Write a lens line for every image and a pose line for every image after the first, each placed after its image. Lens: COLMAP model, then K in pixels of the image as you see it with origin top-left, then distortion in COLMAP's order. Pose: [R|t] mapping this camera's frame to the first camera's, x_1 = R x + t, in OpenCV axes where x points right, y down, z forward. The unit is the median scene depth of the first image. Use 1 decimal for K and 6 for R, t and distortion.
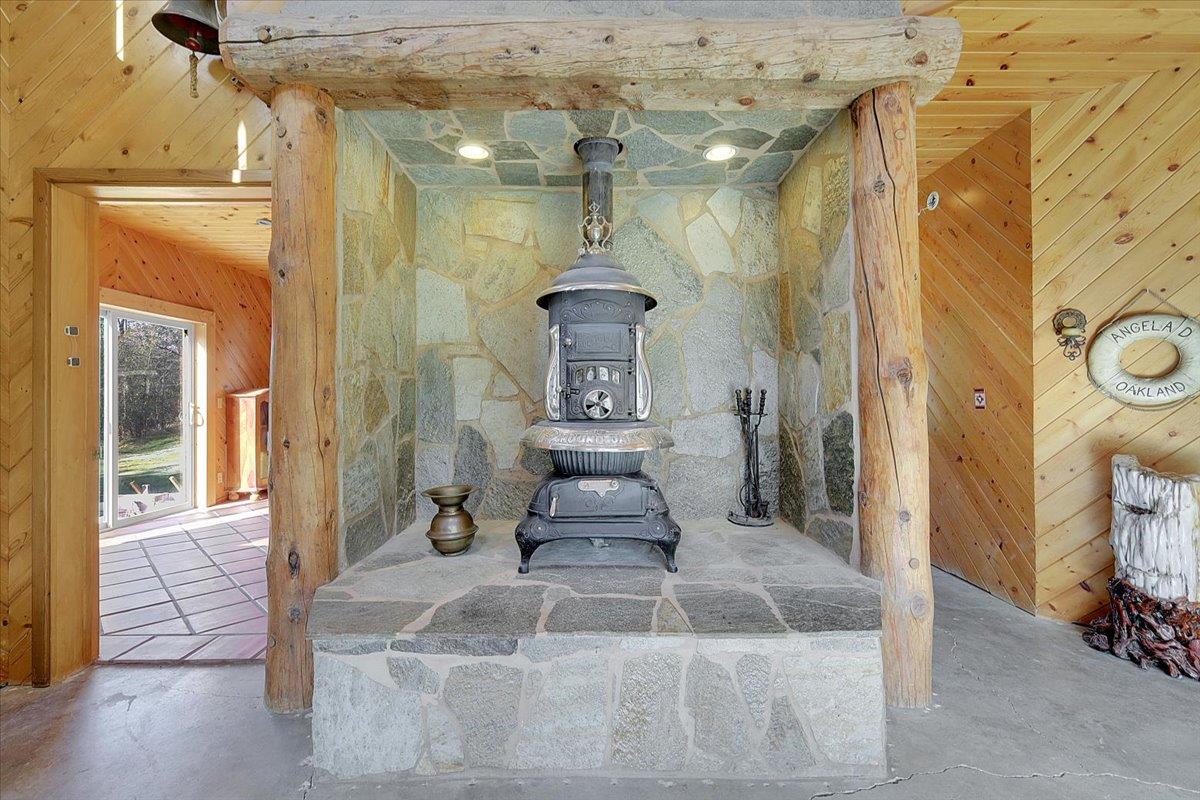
lens RADIAL K [[519.3, 0, 601.2], [0, 519.3, 395.3], [0, 0, 1]] dist [0.003204, -0.000257]
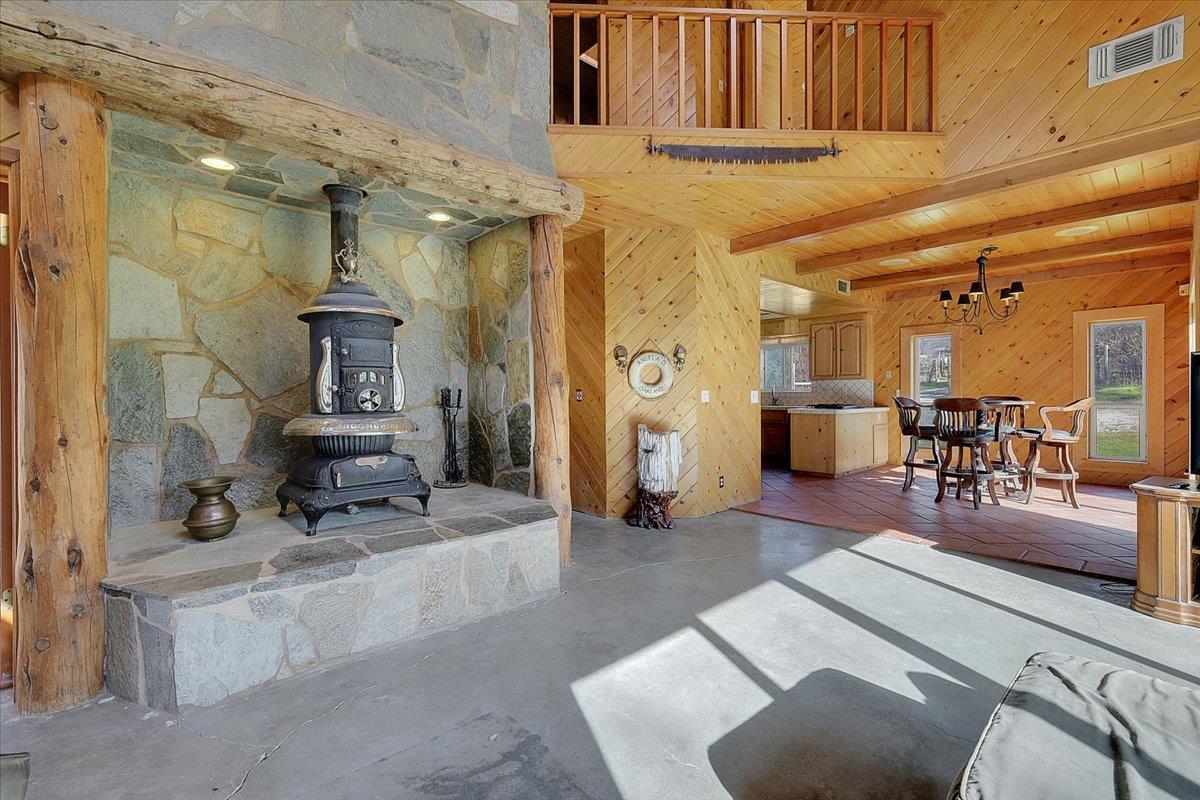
lens RADIAL K [[519.3, 0, 601.2], [0, 519.3, 395.3], [0, 0, 1]] dist [0.003204, -0.000257]
pose [[0.745640, -0.002005, 0.666346, -0.420531], [-0.001234, 0.999990, 0.004390, -0.001129], [-0.666347, -0.004096, 0.745630, -0.358510]]
